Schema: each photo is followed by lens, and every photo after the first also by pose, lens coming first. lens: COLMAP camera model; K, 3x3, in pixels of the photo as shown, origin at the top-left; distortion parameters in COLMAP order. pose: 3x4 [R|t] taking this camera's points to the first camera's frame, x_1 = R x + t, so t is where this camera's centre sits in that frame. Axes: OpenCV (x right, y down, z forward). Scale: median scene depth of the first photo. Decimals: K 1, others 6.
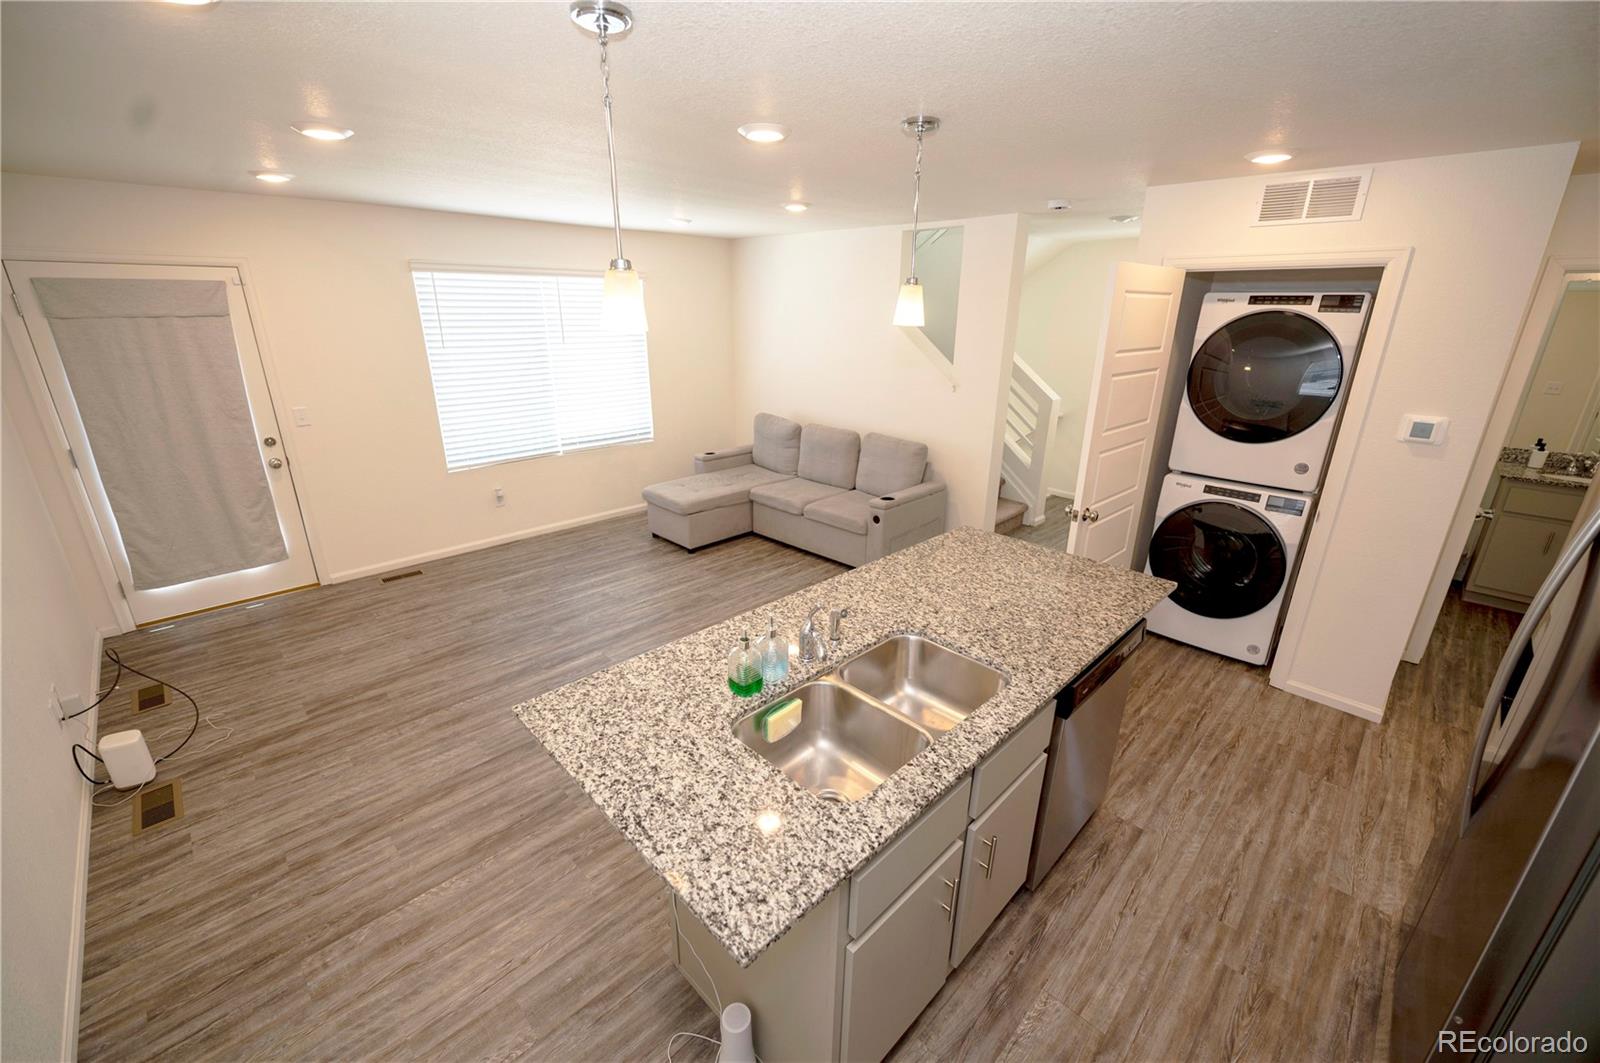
lens RADIAL K [[642.2, 0, 800.5], [0, 642.2, 535.5], [0, 0, 1]] dist [-0.002443, -0.001817]
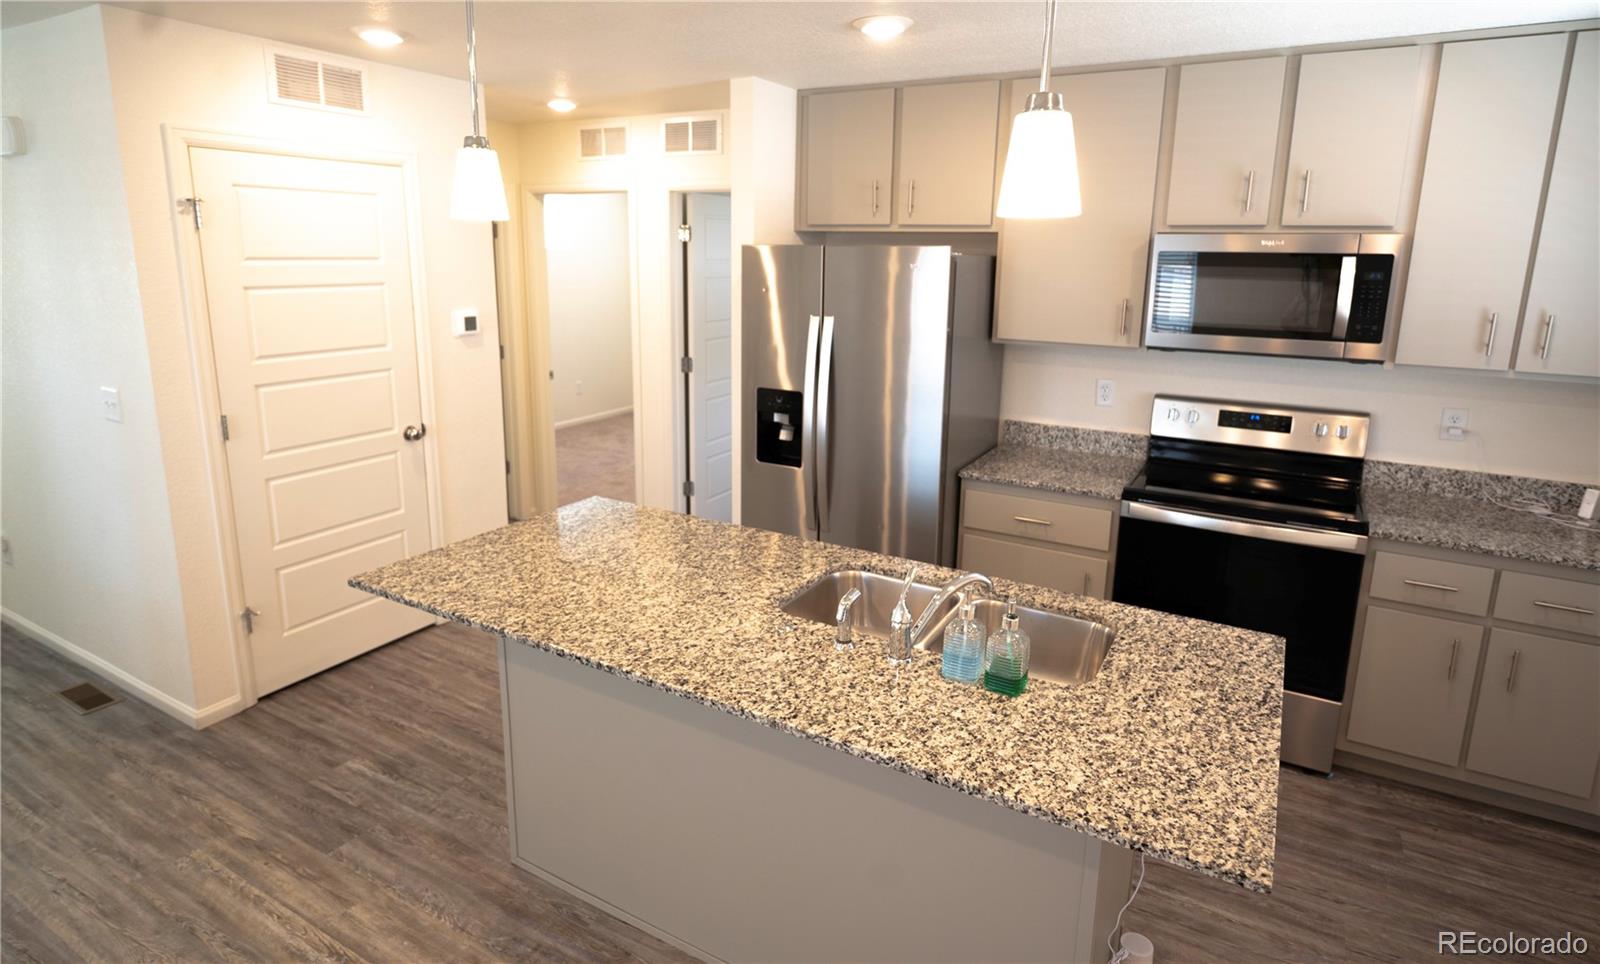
lens RADIAL K [[846.4, 0, 800.0], [0, 846.4, 479.0], [0, 0, 1]] dist [-0.007088, -0.000392]
pose [[-0.269704, -0.263750, 0.926119, -0.973385], [0.305014, 0.888837, 0.341959, -0.434463], [-0.913360, 0.374707, -0.159275, 1.432438]]
